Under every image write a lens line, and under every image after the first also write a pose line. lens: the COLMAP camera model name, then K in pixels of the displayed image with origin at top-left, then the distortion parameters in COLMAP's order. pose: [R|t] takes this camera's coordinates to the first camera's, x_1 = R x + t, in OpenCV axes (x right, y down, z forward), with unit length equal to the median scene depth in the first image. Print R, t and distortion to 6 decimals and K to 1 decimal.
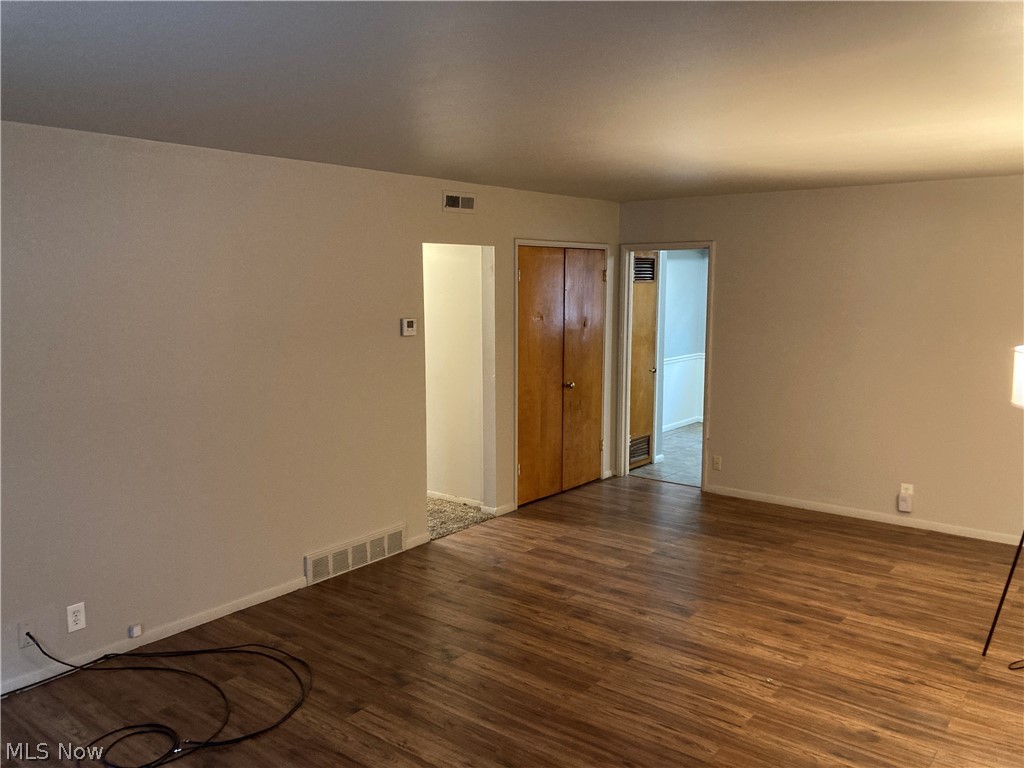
lens RADIAL K [[840.5, 0, 495.3], [0, 840.5, 389.4], [0, 0, 1]] dist [0.062380, -0.083127]
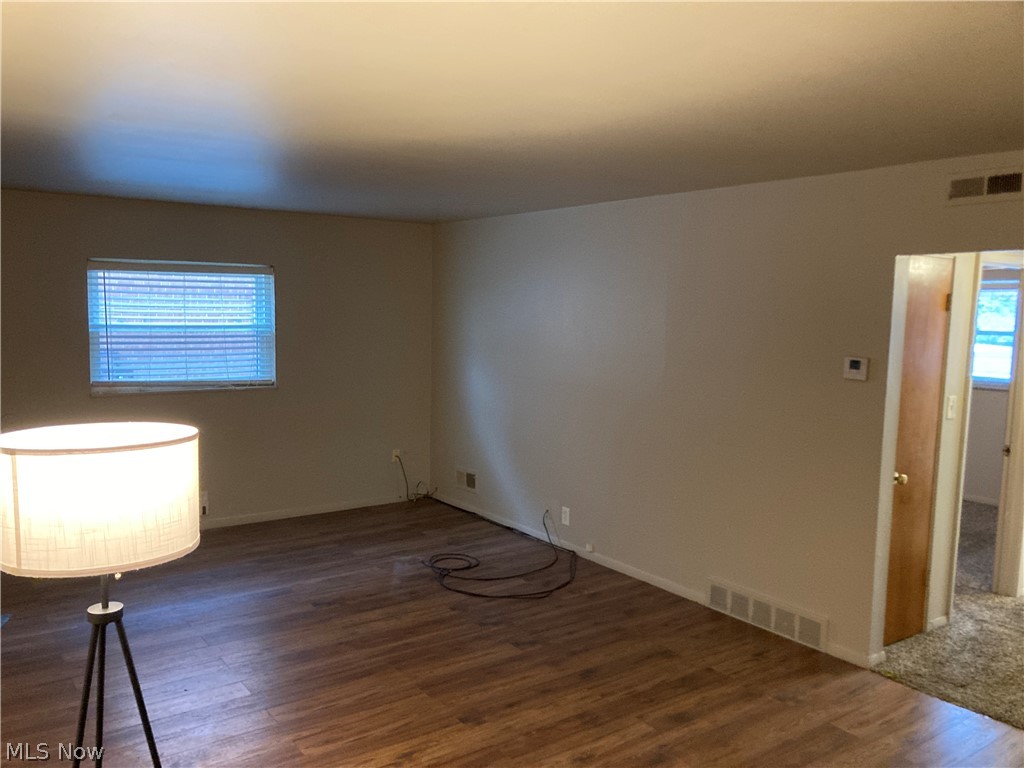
lens RADIAL K [[840.5, 0, 495.3], [0, 840.5, 389.4], [0, 0, 1]] dist [0.062380, -0.083127]
pose [[-0.273553, 0.098819, -0.956767, 0.855545], [-0.148602, 0.978424, 0.143543, -0.138737], [0.950308, 0.181444, -0.252966, 1.056037]]
